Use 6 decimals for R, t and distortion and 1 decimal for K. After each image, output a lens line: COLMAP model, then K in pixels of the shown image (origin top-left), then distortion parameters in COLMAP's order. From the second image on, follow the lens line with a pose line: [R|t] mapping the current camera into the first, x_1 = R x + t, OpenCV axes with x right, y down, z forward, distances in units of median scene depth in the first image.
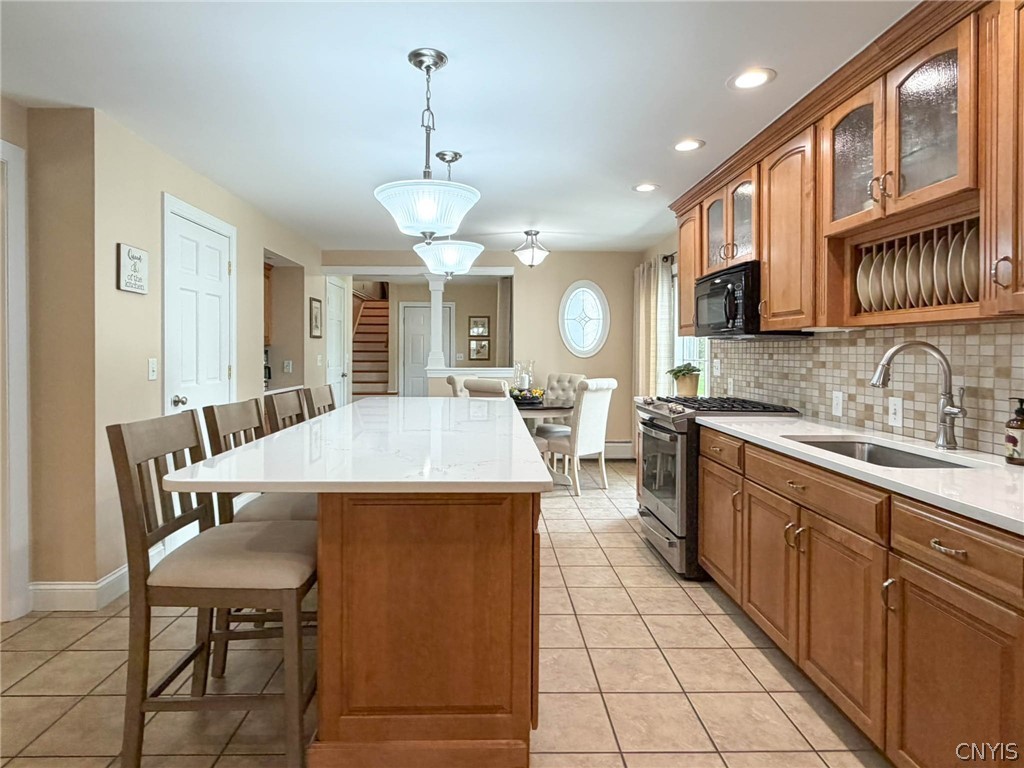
lens RADIAL K [[572.3, 0, 492.8], [0, 572.3, 355.3], [0, 0, 1]] dist [0.002660, 0.000499]
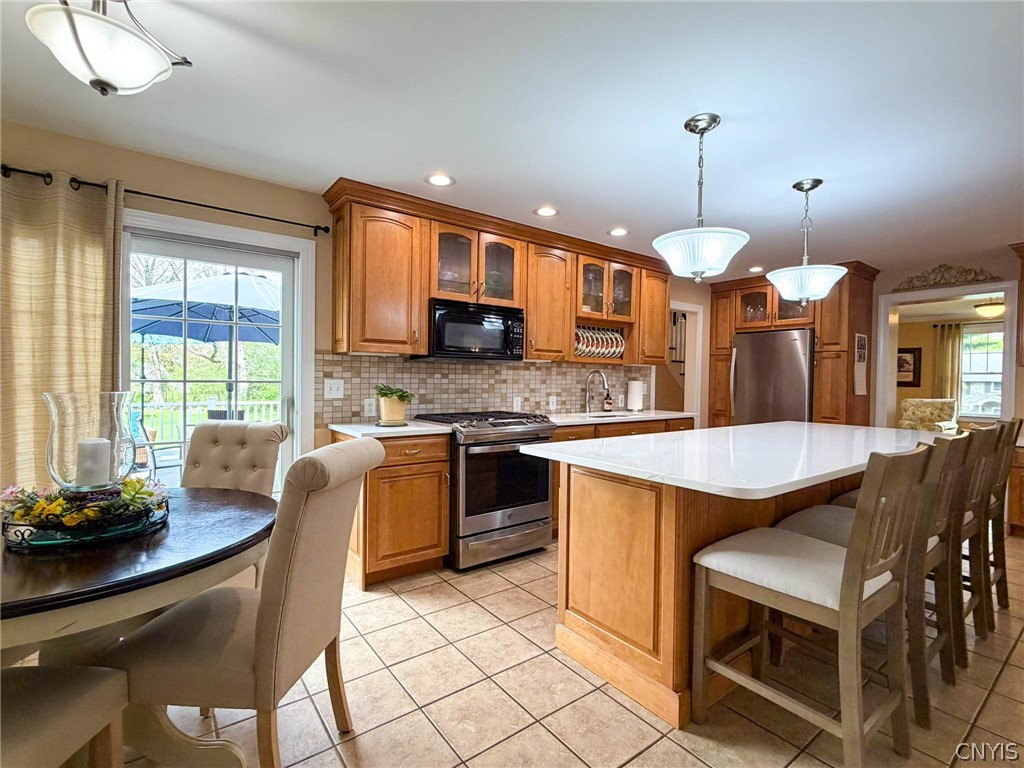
lens RADIAL K [[483.5, 0, 508.7], [0, 483.5, 385.0], [0, 0, 1]] dist [-0.000136, -0.001172]
pose [[-0.589472, -0.025555, 0.807385, -0.568049], [-0.009819, 0.999652, 0.024472, -0.007179], [-0.807729, 0.006498, -0.589518, 1.972076]]
